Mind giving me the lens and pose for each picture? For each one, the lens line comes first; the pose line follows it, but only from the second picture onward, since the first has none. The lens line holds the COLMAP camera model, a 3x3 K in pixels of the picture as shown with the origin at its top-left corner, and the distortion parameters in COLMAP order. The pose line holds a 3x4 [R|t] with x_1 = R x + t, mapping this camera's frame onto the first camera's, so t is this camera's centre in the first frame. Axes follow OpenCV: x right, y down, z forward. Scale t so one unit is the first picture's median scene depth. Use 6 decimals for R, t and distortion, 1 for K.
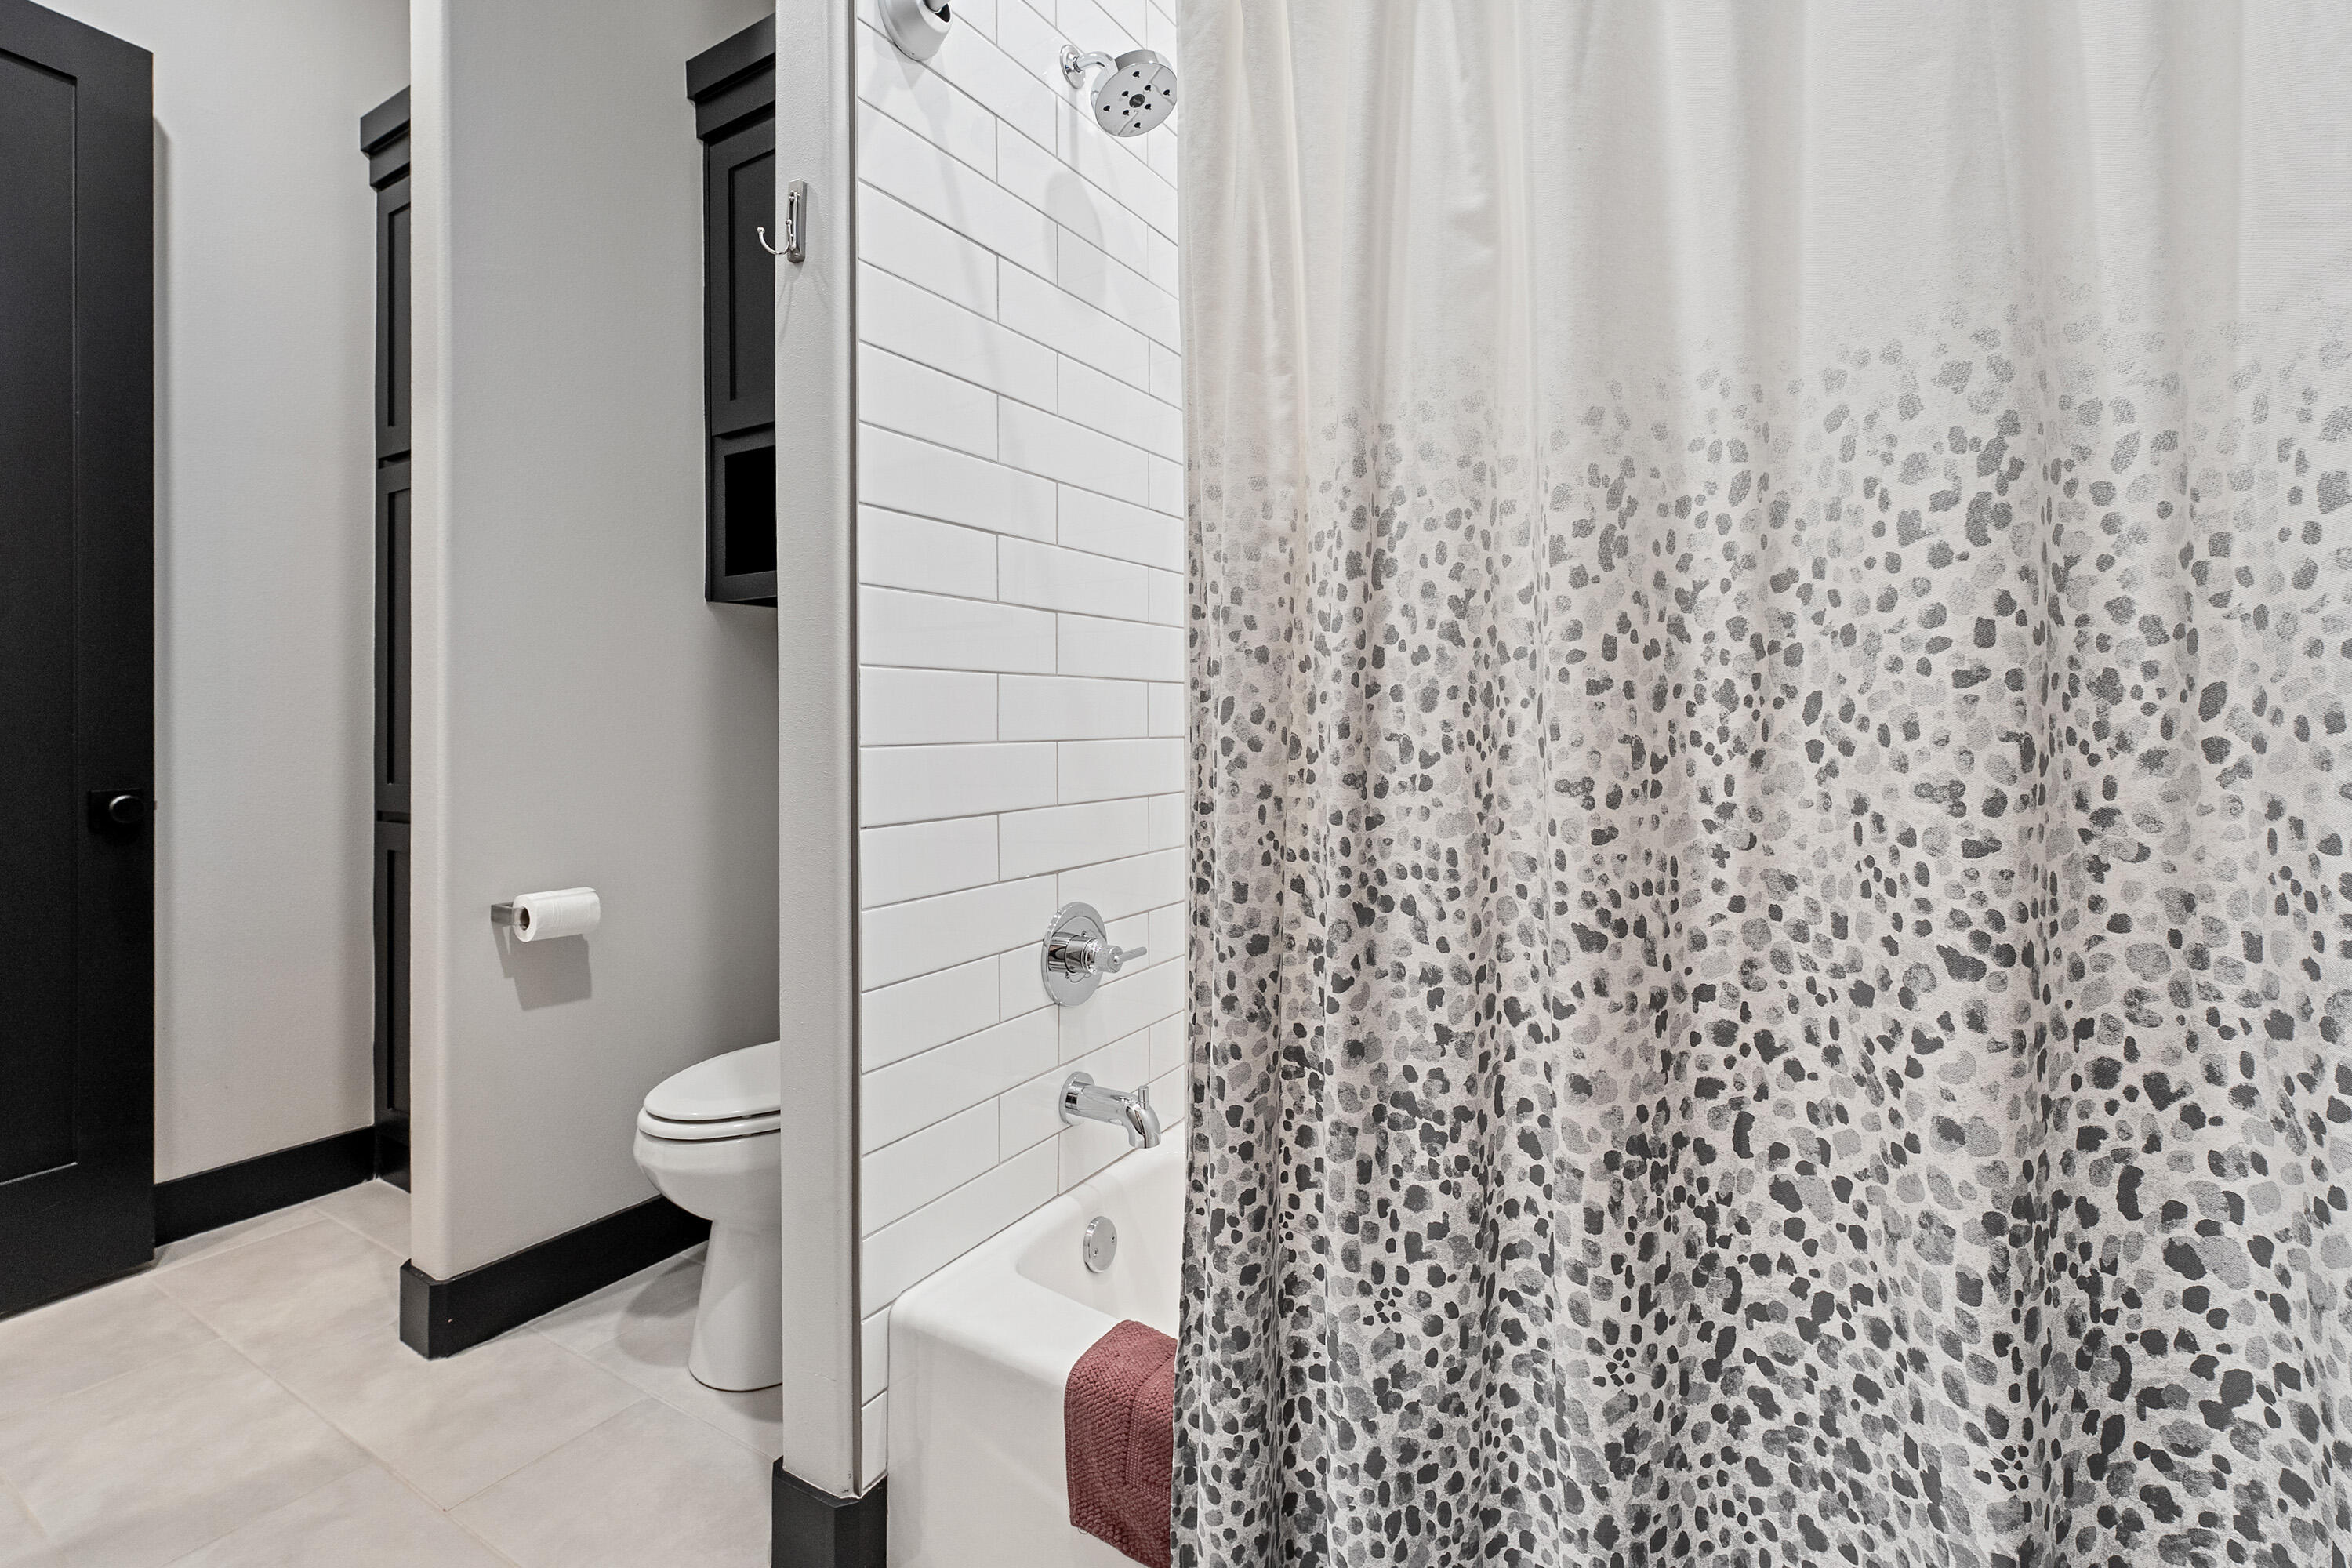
lens RADIAL K [[1055.7, 0, 1176.4], [0, 1055.7, 755.4], [0, 0, 1]] dist [-0.001770, -0.000648]
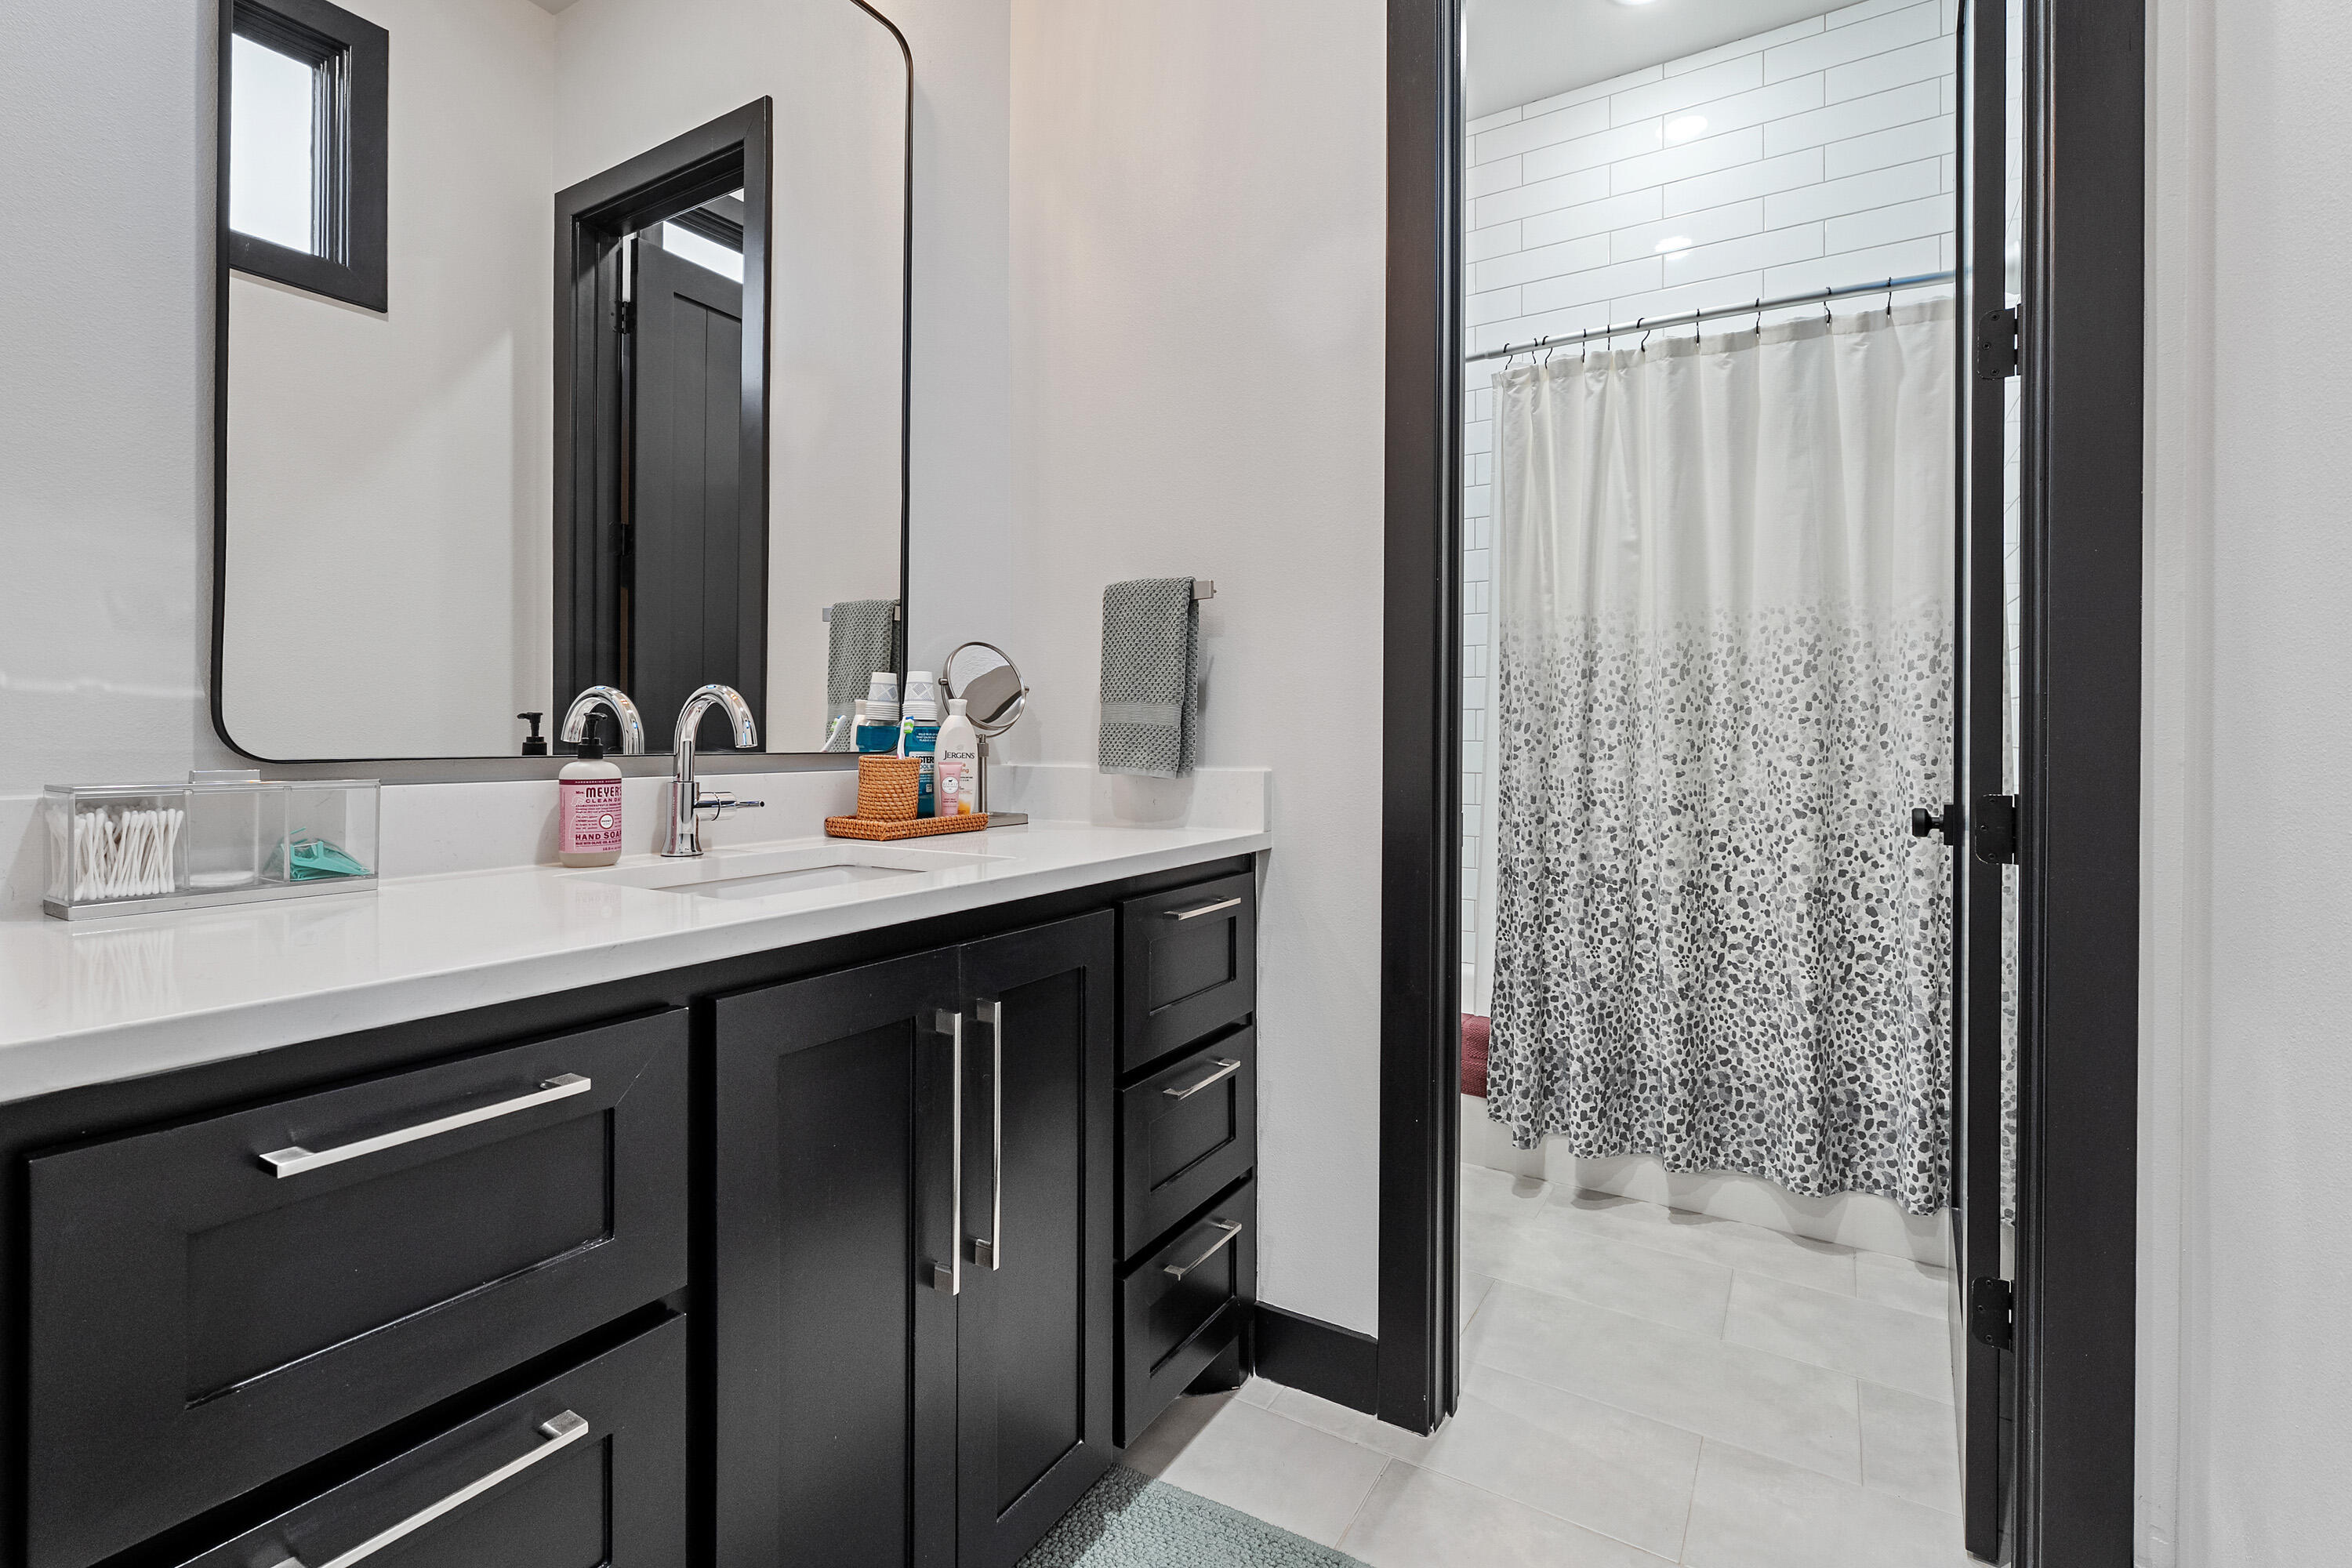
lens RADIAL K [[1077.9, 0, 1168.5], [0, 1077.9, 775.9], [0, 0, 1]] dist [0.000152, 0.000477]
pose [[0.999937, 0.008003, 0.007838, -0.975450], [-0.008087, 0.999909, 0.010764, 0.058961], [-0.007751, -0.010827, 0.999911, -1.850617]]
